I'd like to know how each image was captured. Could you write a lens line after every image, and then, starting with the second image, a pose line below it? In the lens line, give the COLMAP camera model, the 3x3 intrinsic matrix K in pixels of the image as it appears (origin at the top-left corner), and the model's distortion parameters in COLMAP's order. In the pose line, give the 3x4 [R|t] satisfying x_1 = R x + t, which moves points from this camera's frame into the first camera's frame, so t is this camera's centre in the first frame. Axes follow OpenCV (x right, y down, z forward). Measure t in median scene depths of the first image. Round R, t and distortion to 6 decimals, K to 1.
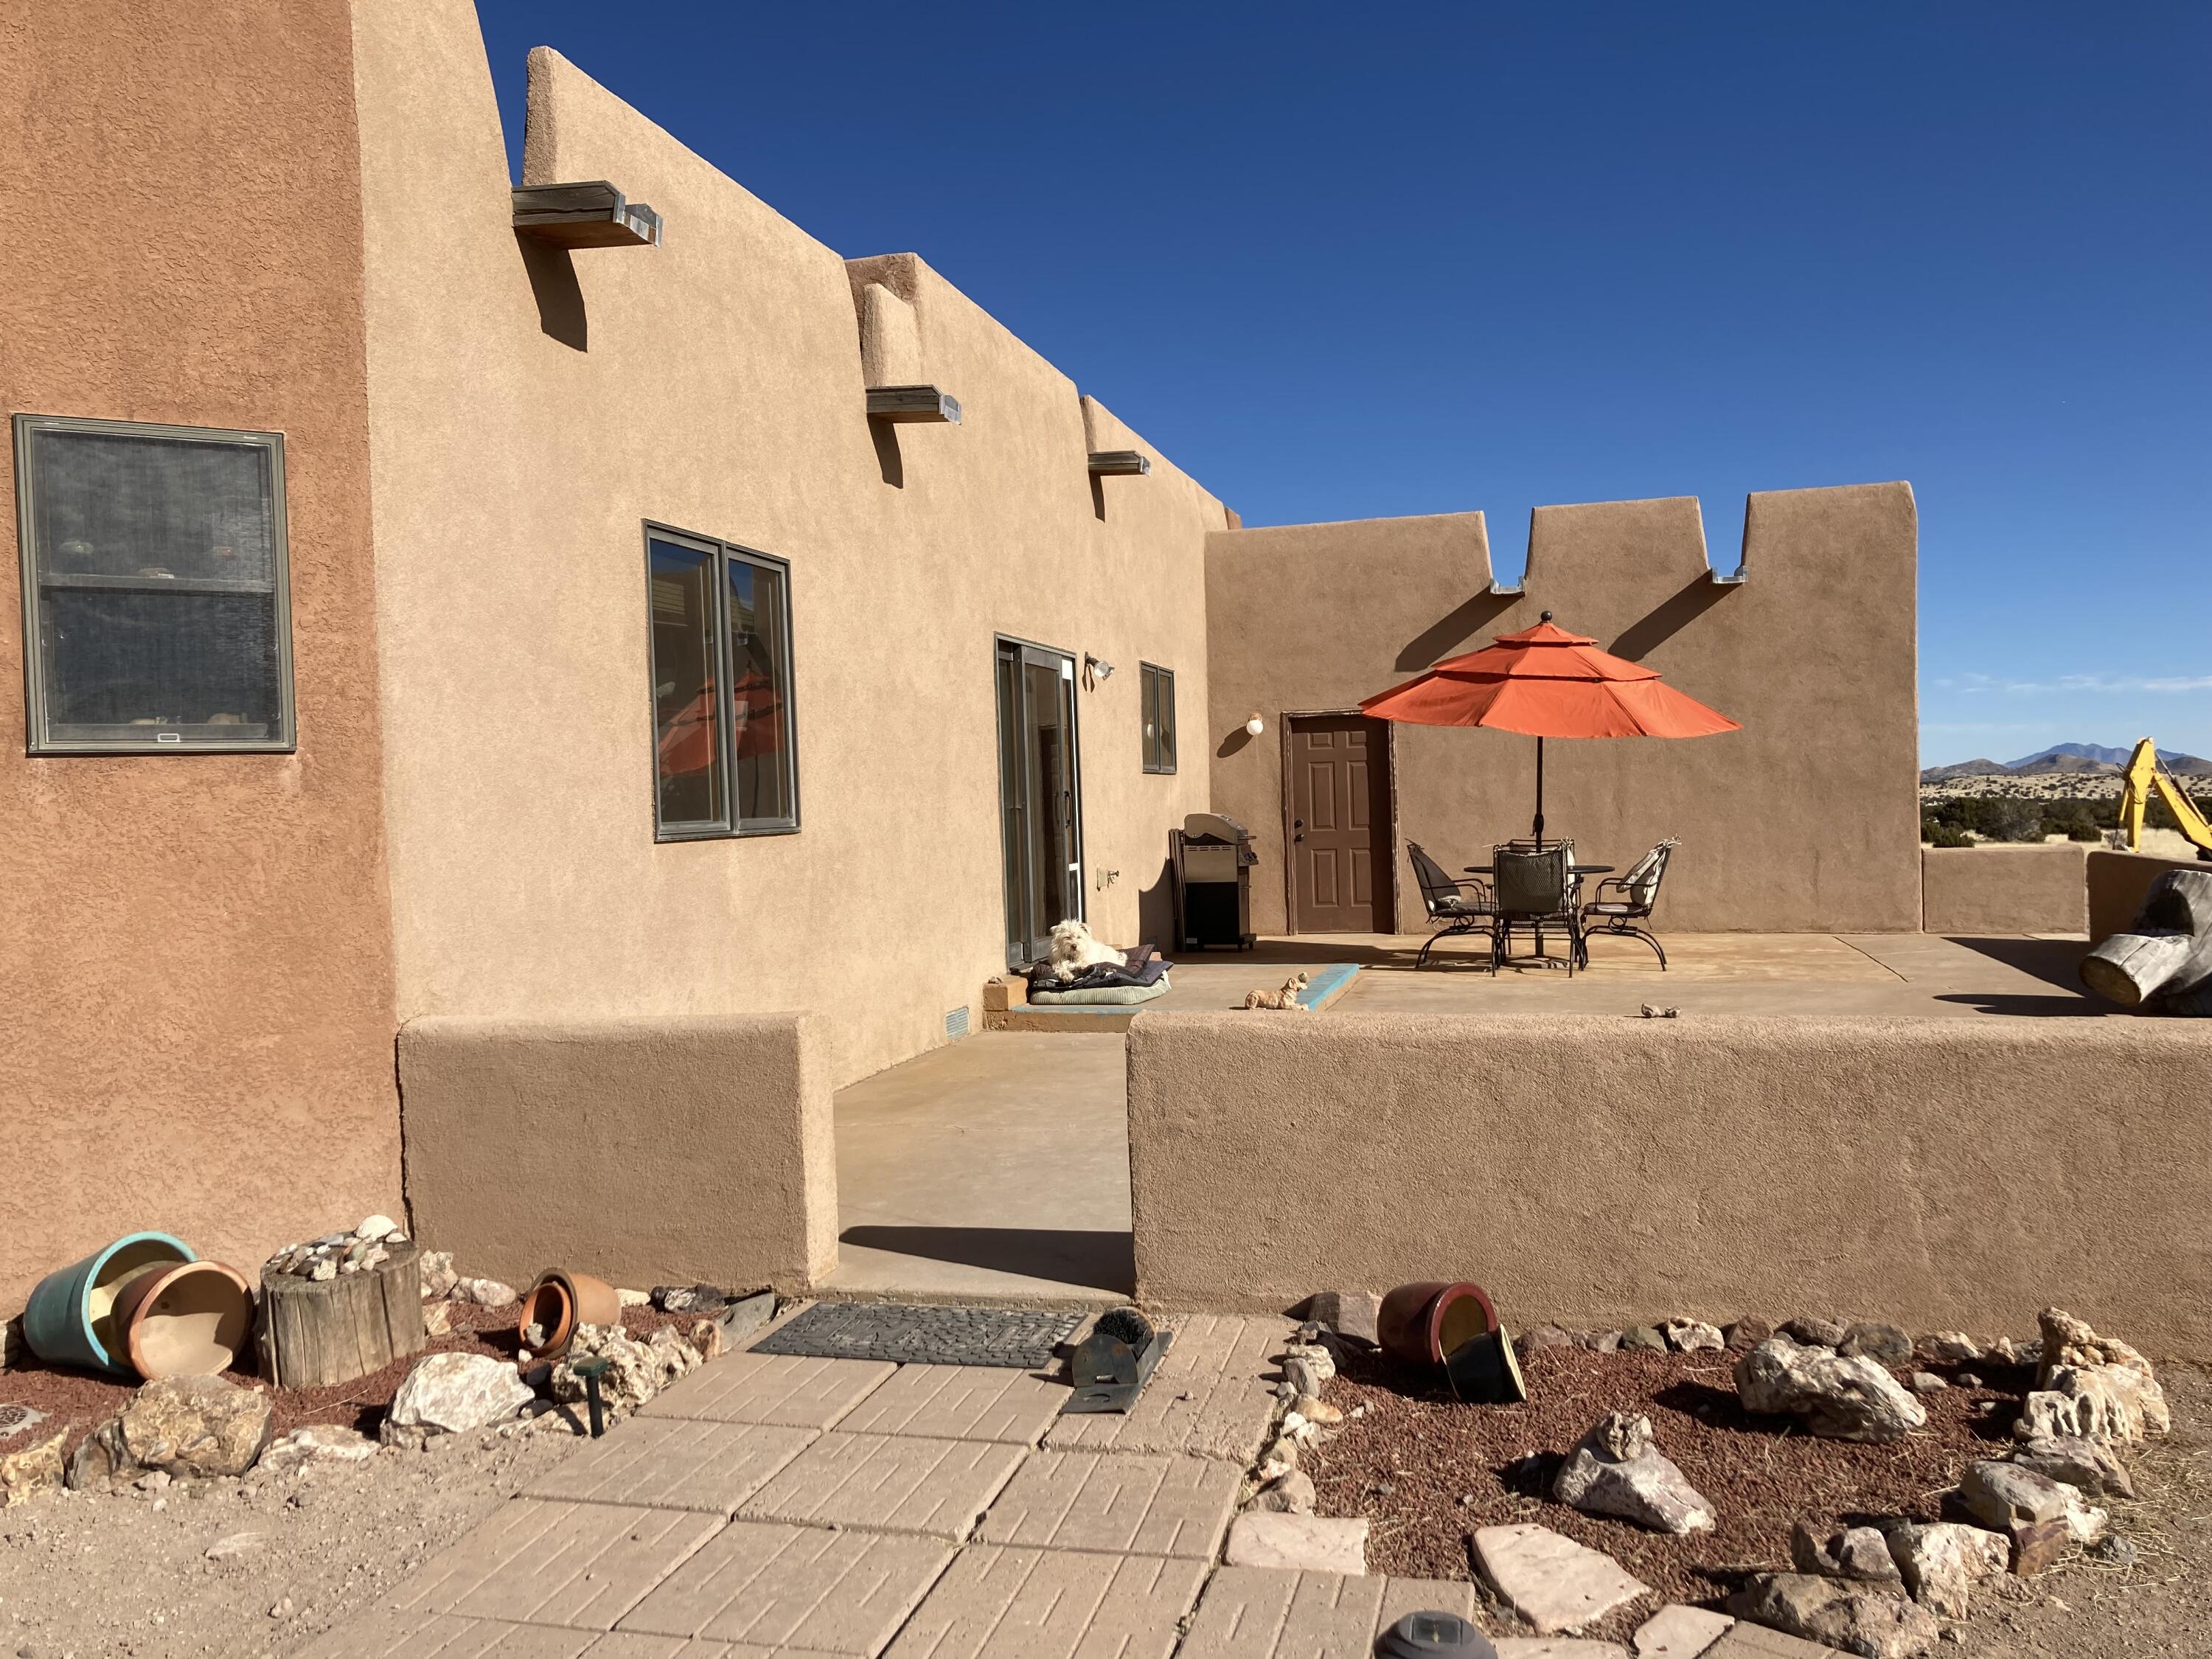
lens RADIAL K [[1826.1, 0, 1104.8], [0, 1826.1, 817.8], [0, 0, 1]] dist [0.069616, -0.070980]
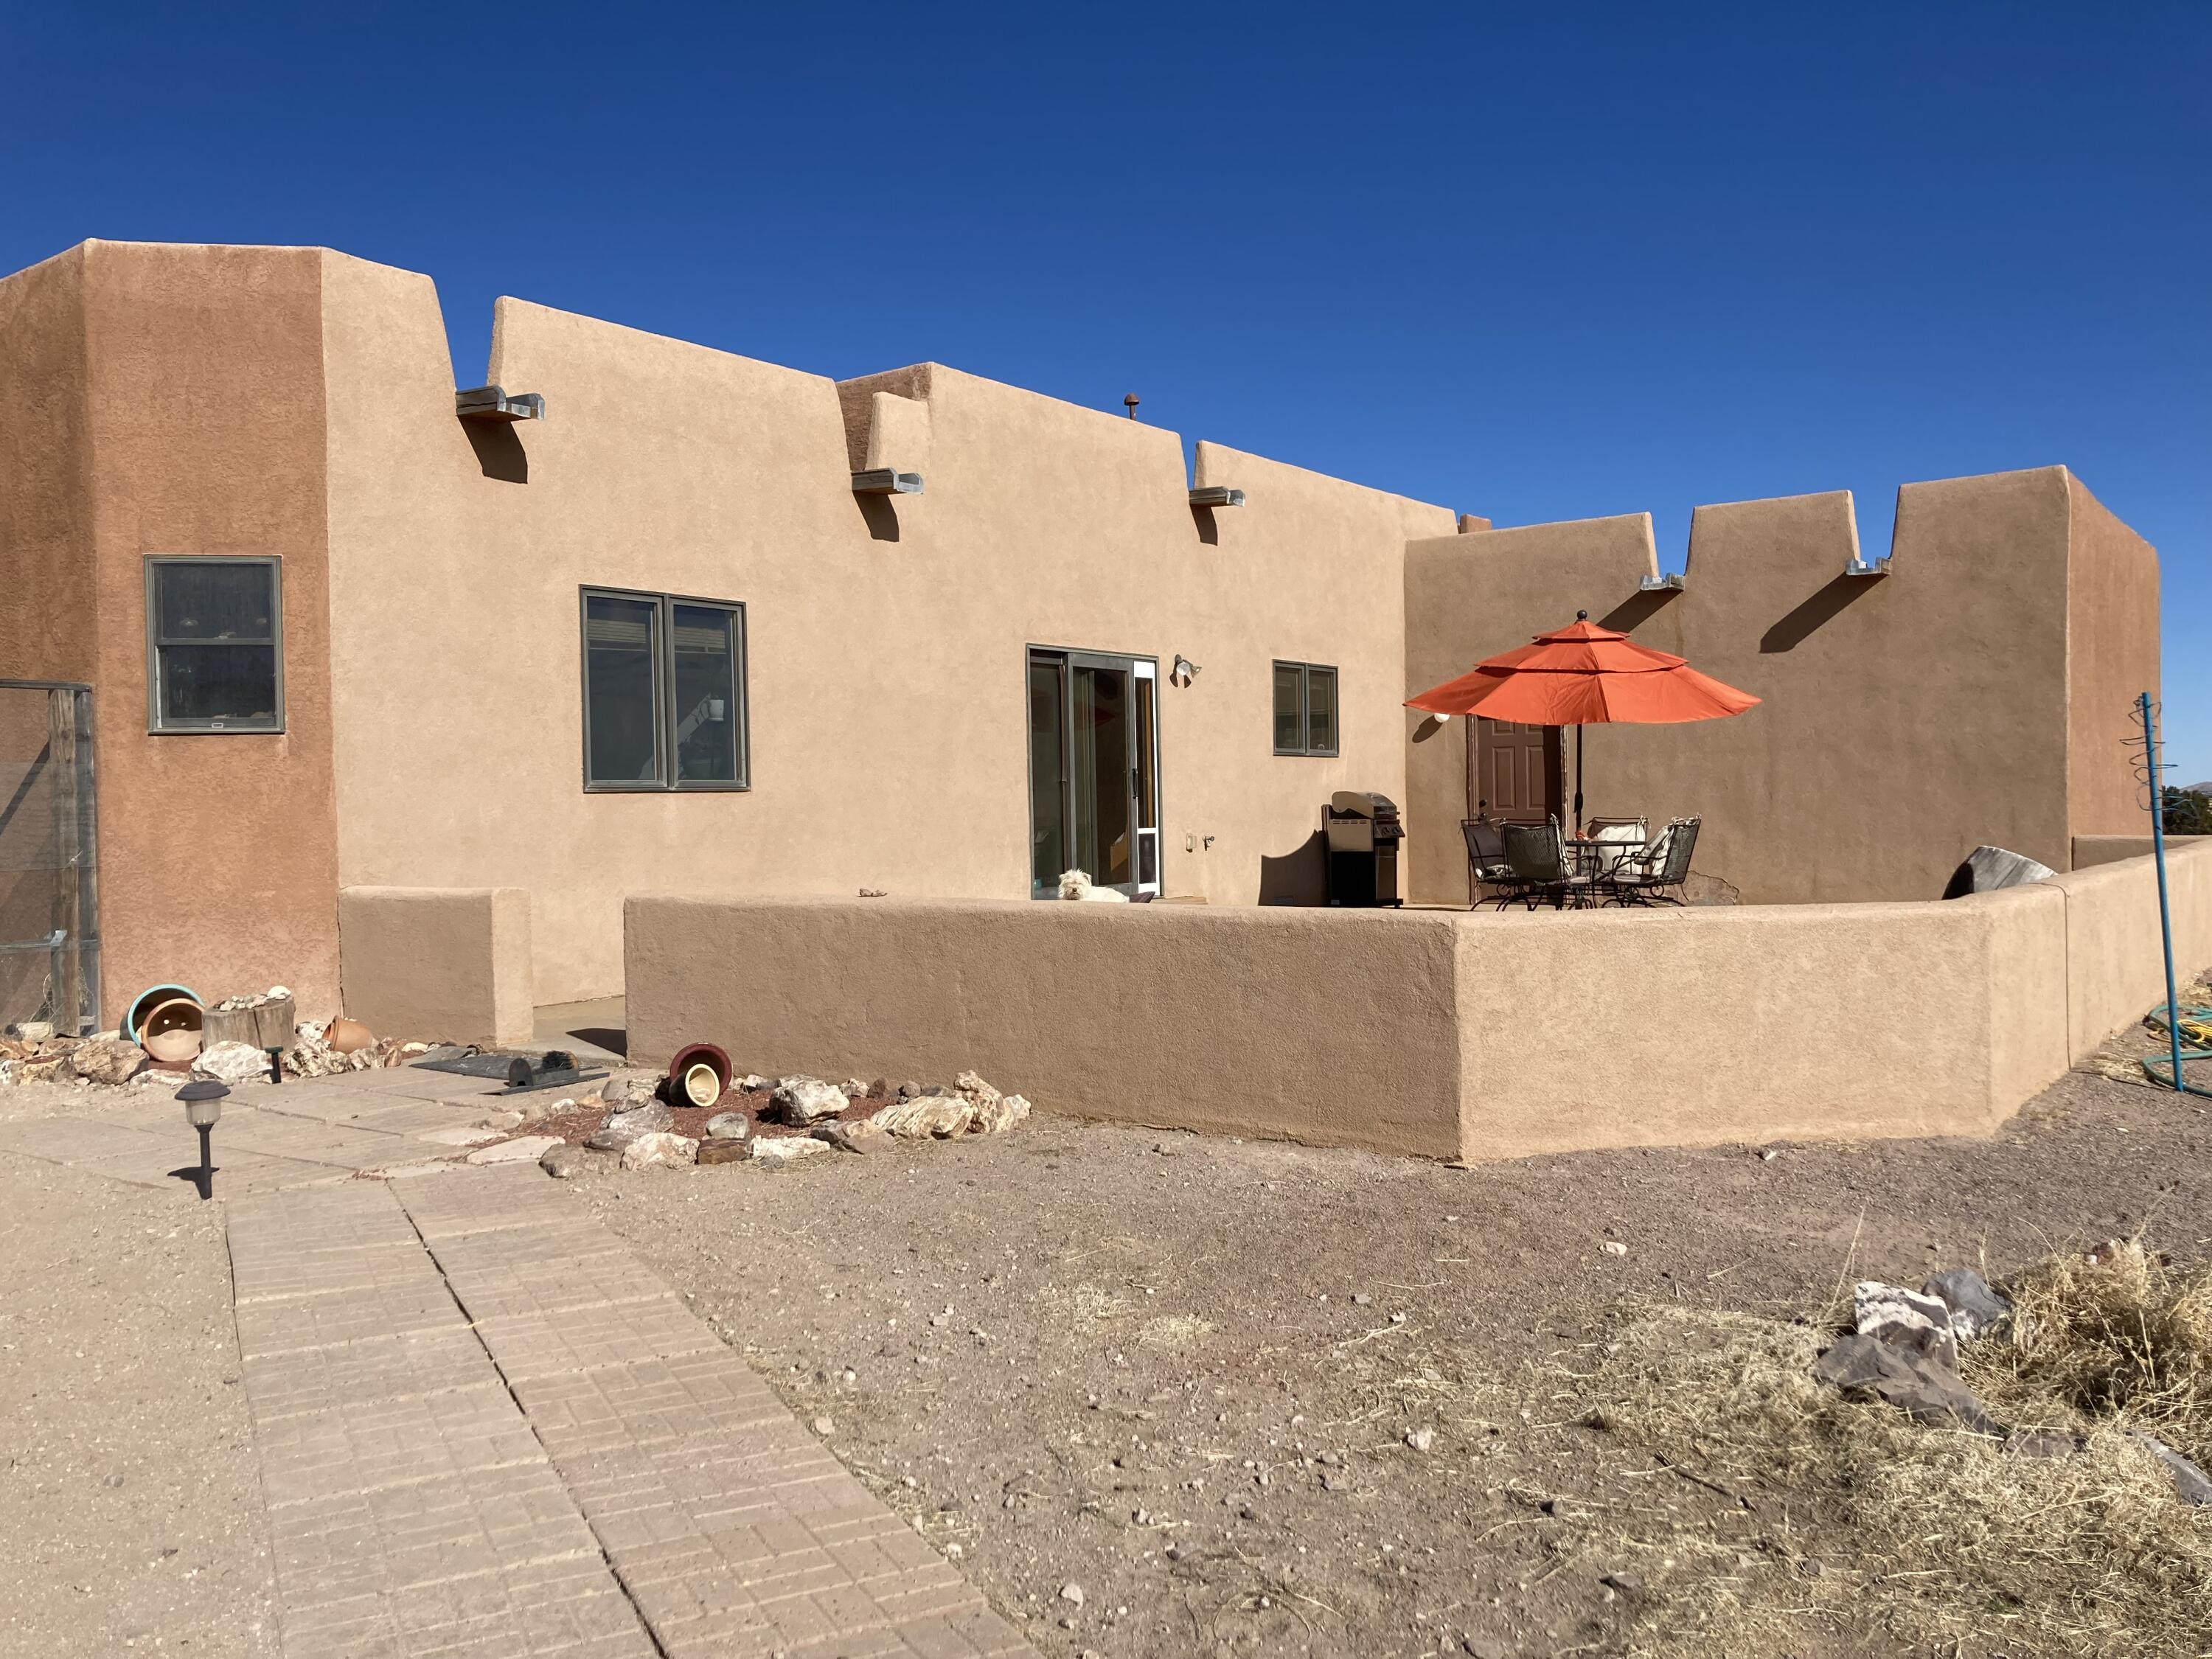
lens RADIAL K [[1826.1, 0, 1069.6], [0, 1826.1, 807.4], [0, 0, 1]] dist [0.069616, -0.070980]
pose [[0.927057, 0.015089, -0.374617, 0.624785], [-0.014929, 0.999883, 0.003330, 0.012662], [0.374623, 0.002505, 0.927174, -0.248839]]
